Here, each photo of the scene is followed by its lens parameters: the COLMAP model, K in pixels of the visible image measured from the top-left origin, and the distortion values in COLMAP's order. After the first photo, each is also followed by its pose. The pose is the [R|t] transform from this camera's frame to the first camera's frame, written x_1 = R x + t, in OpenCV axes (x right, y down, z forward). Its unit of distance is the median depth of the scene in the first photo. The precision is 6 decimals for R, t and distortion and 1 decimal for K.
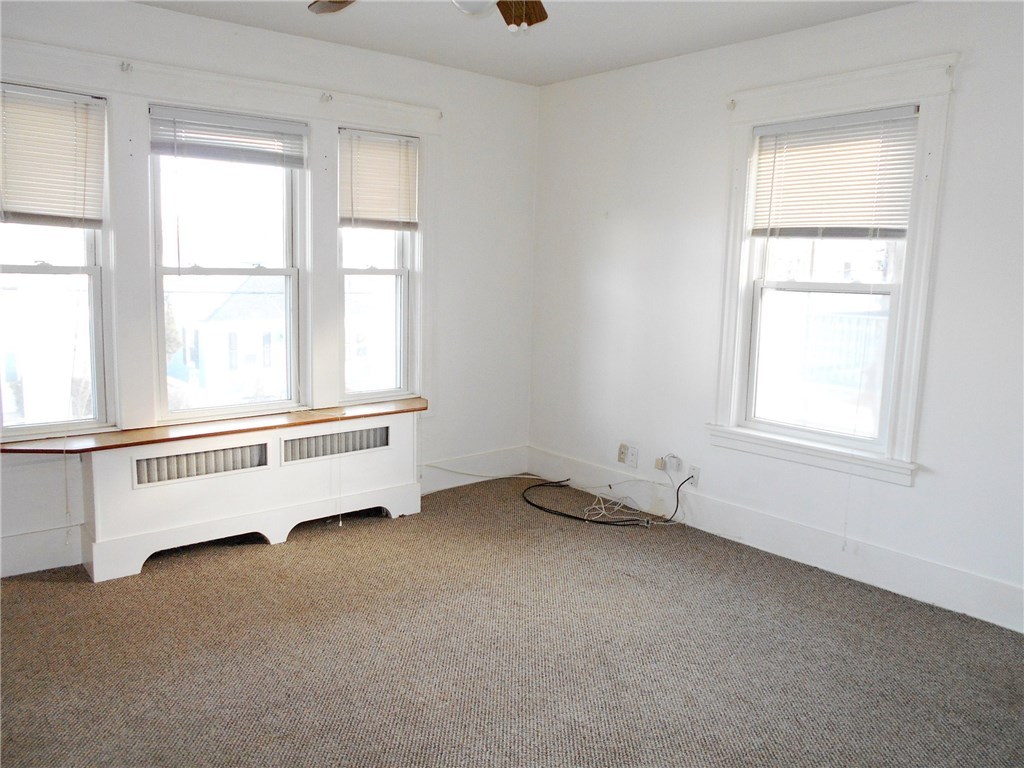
lens RADIAL K [[809.8, 0, 512.0], [0, 809.8, 384.0], [0, 0, 1]] dist [-0.004452, -0.006202]
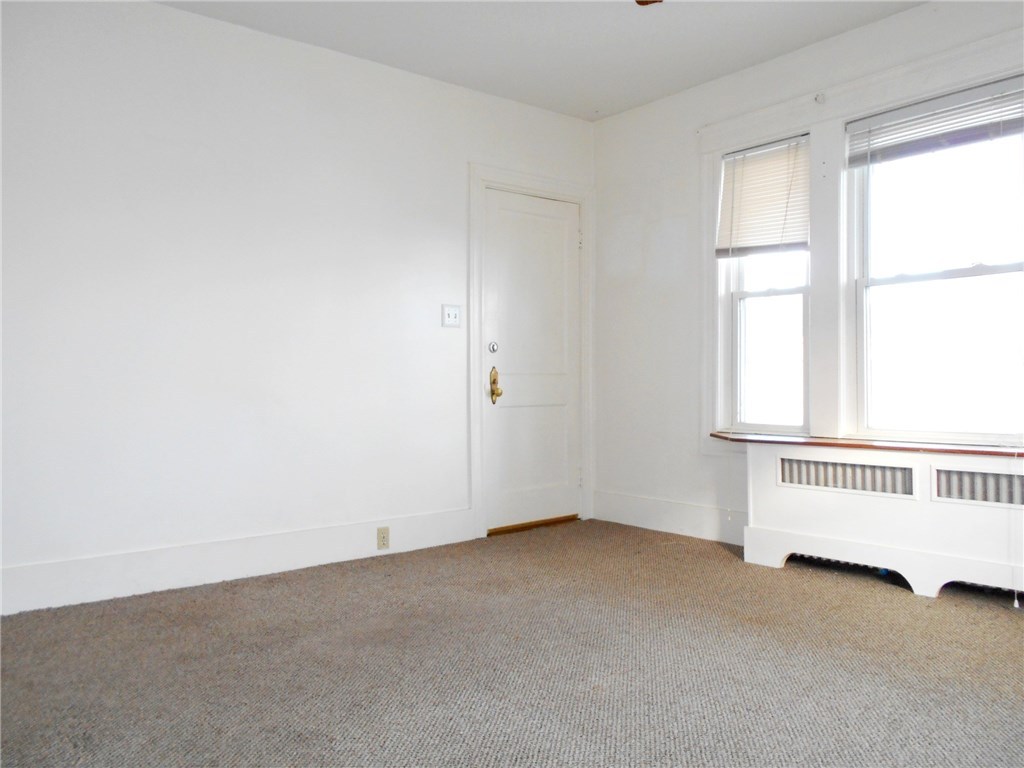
lens RADIAL K [[809.8, 0, 512.0], [0, 809.8, 384.0], [0, 0, 1]] dist [-0.004452, -0.006202]
pose [[-0.003177, -0.020211, -0.999791, 0.575001], [-0.137783, 0.990269, -0.019581, 0.064042], [0.990457, 0.137692, -0.005931, 0.615478]]
